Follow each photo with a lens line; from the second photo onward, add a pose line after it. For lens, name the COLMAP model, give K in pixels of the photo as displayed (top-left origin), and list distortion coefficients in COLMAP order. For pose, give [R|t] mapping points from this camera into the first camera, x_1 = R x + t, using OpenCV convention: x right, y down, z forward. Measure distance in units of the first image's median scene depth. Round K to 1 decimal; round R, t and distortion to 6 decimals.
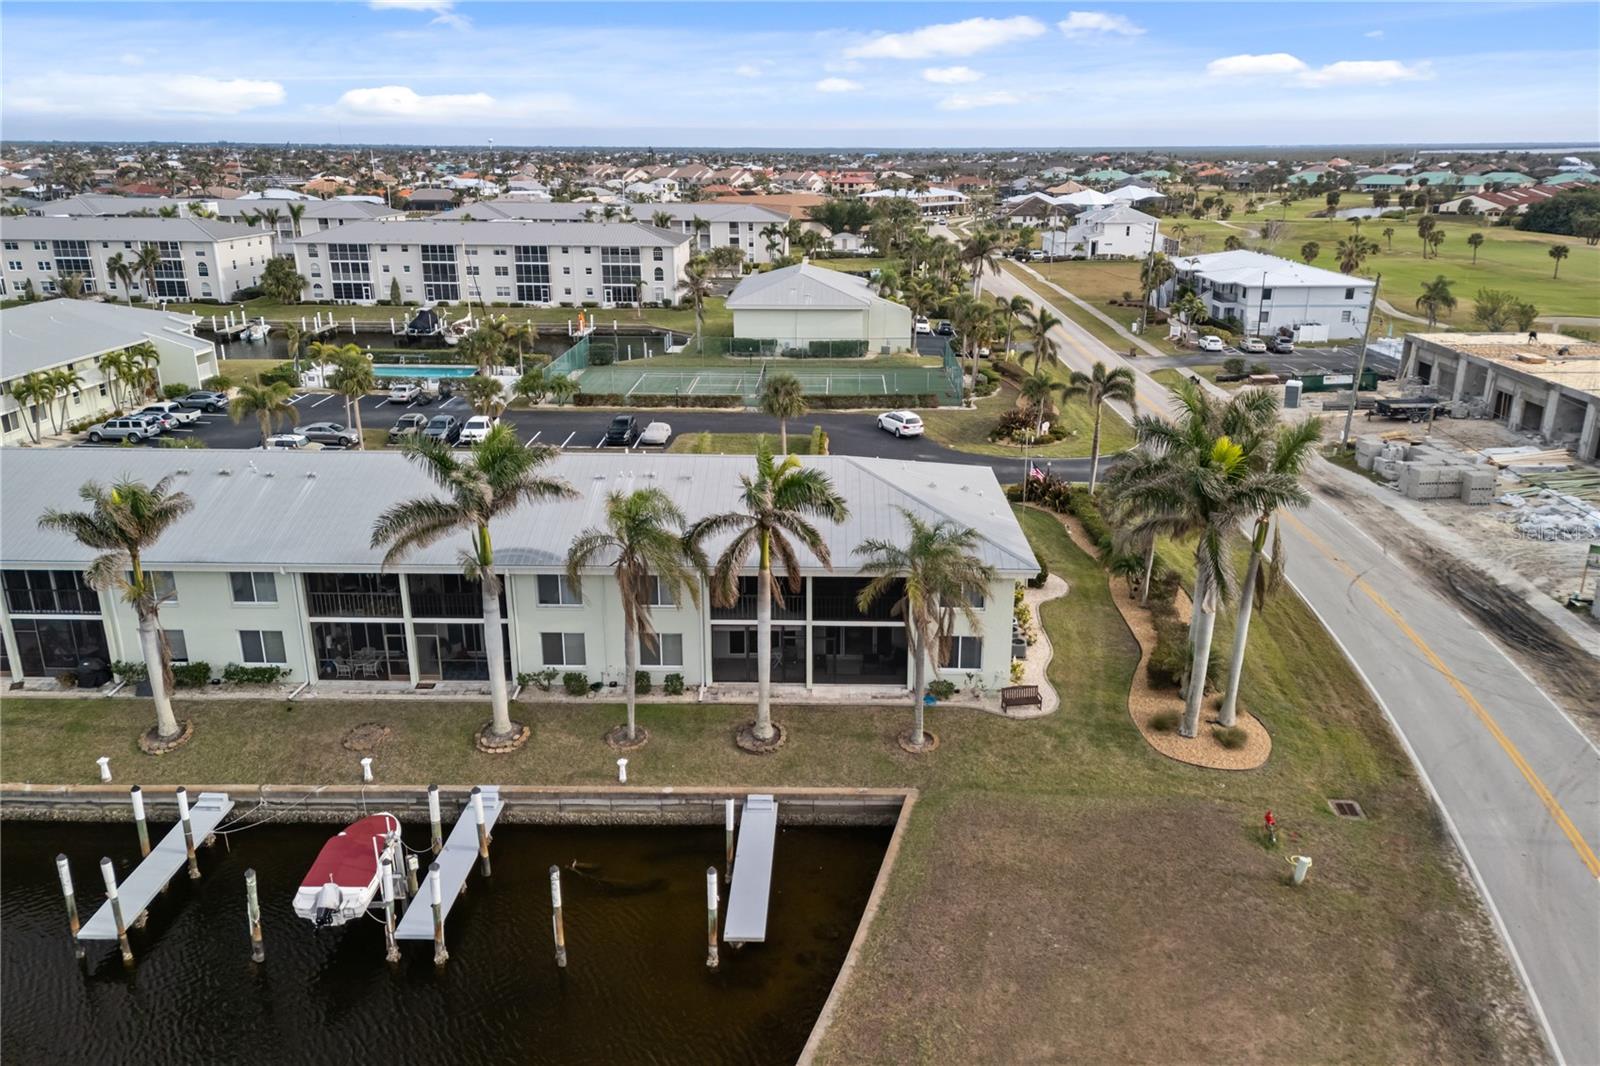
lens RADIAL K [[1166.2, 0, 808.8], [0, 1166.2, 534.6], [0, 0, 1]] dist [0.069122, -0.069652]
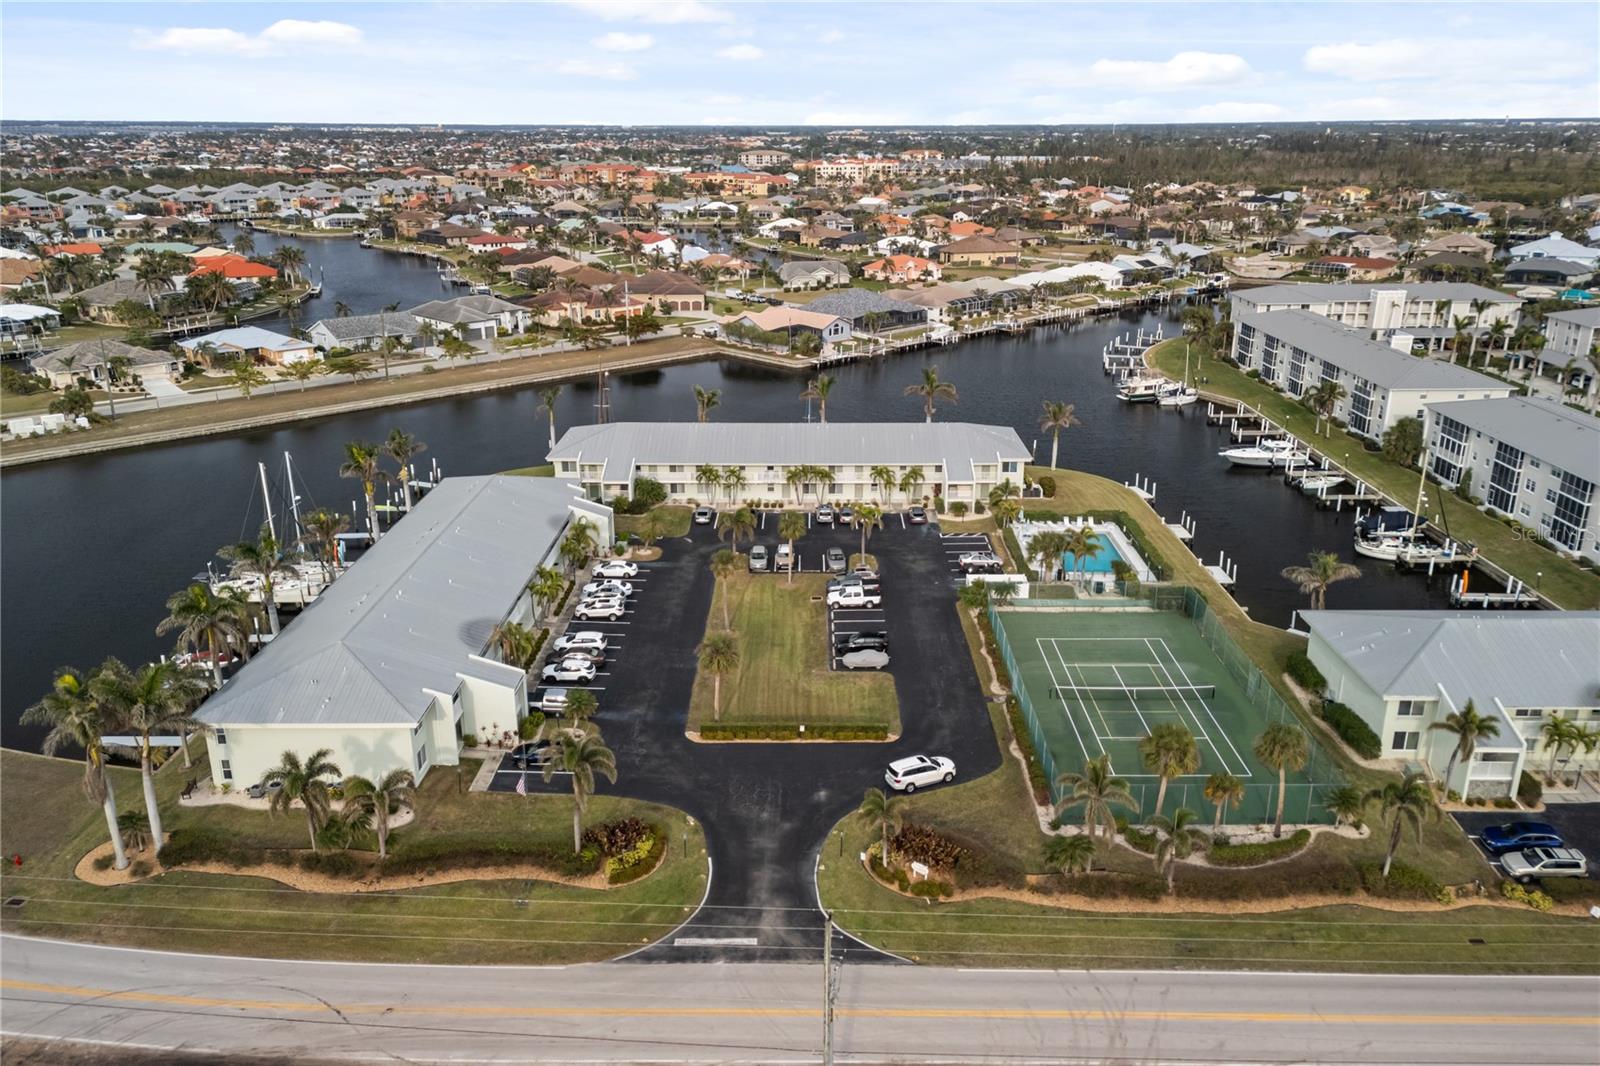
lens RADIAL K [[1196.1, 0, 812.3], [0, 1196.1, 538.9], [0, 0, 1]] dist [0.086458, -0.083227]
pose [[0.017460, 0.317921, -0.947956, 0.506497], [-0.315225, 0.901499, 0.296534, -0.286665], [0.948856, 0.293642, 0.115957, 0.458893]]
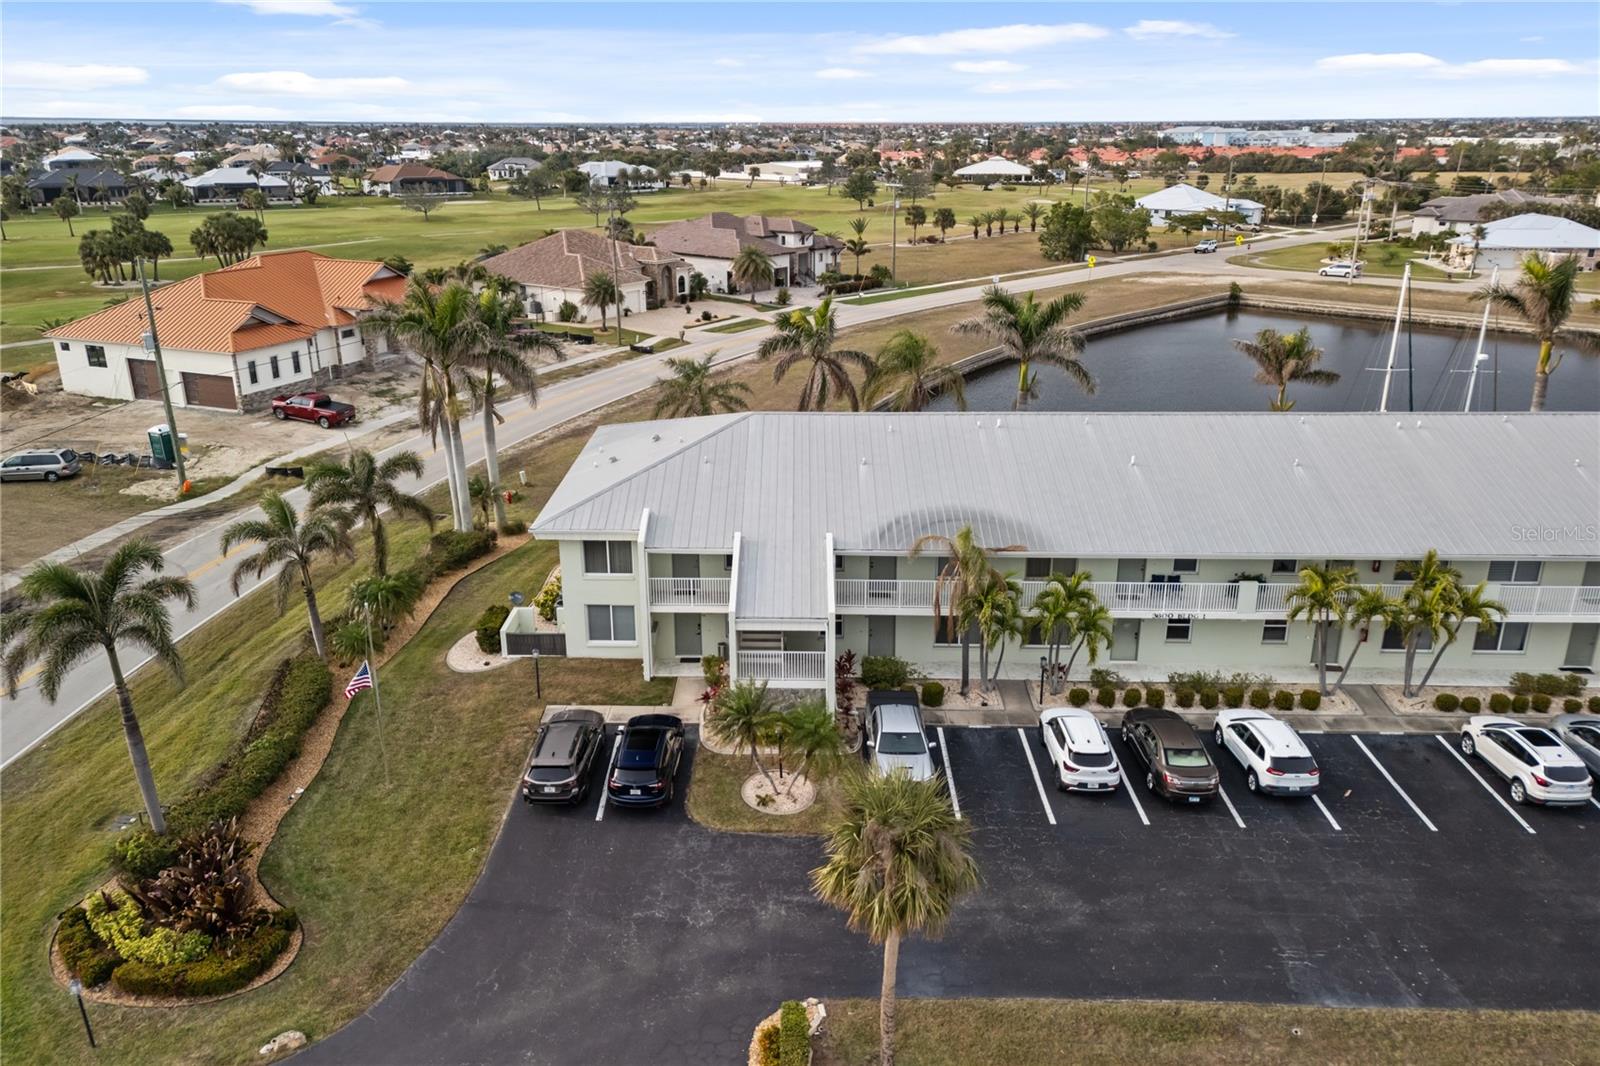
lens RADIAL K [[1169.5, 0, 793.8], [0, 1169.5, 536.7], [0, 0, 1]] dist [0.081837, -0.069529]
pose [[-0.999991, -0.003905, -0.001362, -0.007576], [-0.003931, 0.794834, 0.606814, -0.176928], [-0.001287, 0.606814, -0.794842, 0.595093]]
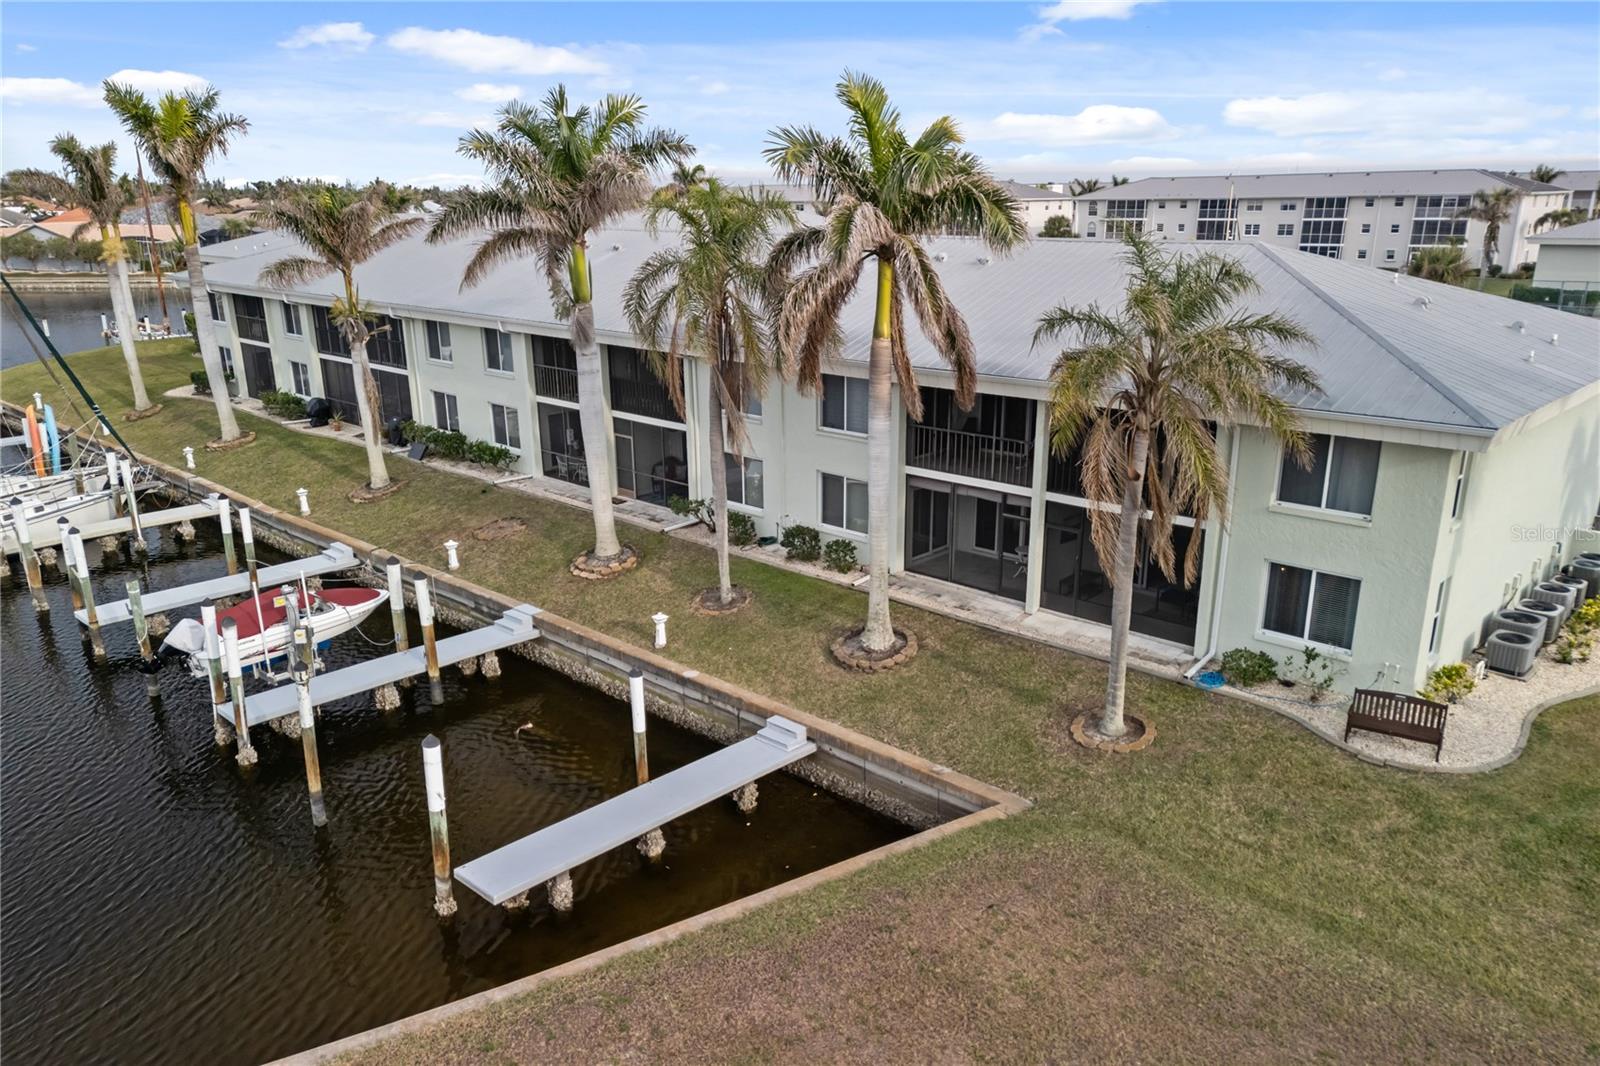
lens RADIAL K [[1152.9, 0, 803.5], [0, 1152.9, 592.4], [0, 0, 1]] dist [0.067294, -0.047558]
pose [[0.737161, 0.210440, -0.642113, 0.082462], [-0.200791, 0.975564, 0.089209, 0.027716], [0.645195, 0.063169, 0.761402, 0.145376]]
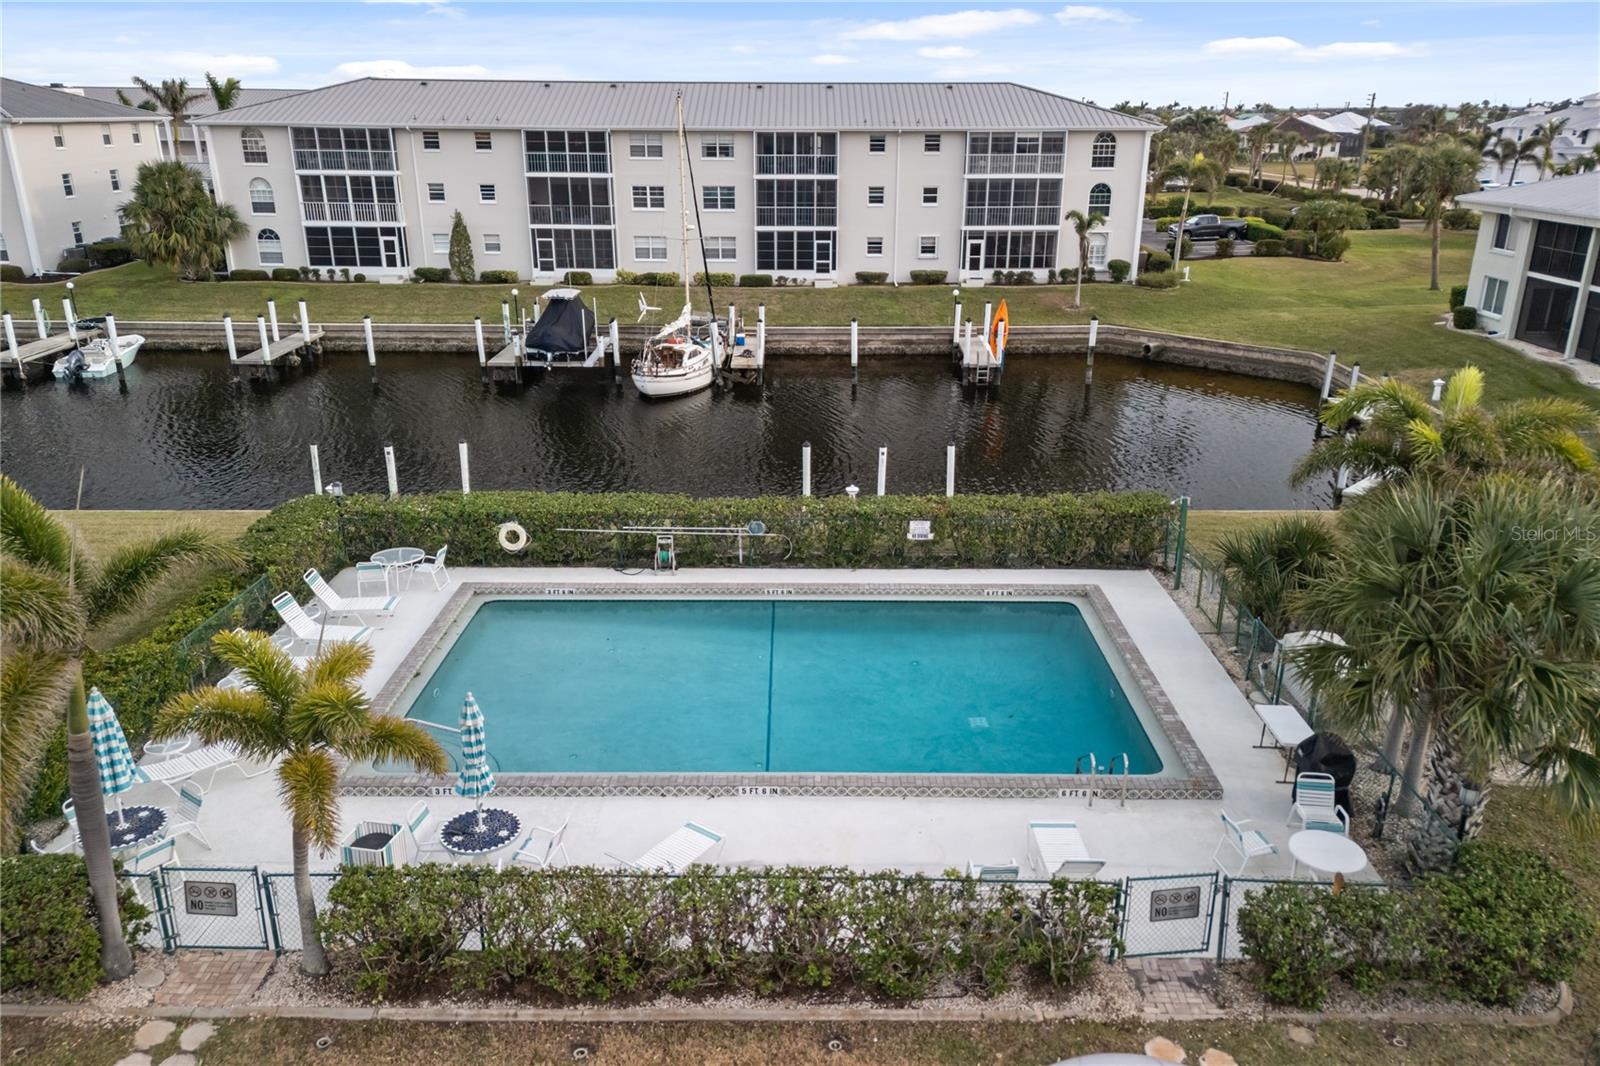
lens RADIAL K [[1196.1, 0, 812.3], [0, 1196.1, 538.9], [0, 0, 1]] dist [0.086458, -0.083227]
pose [[0.999754, -0.007602, 0.020841, -0.241215], [0.007080, 0.999663, 0.024992, -0.116256], [-0.021024, -0.024838, 0.999470, 0.581383]]
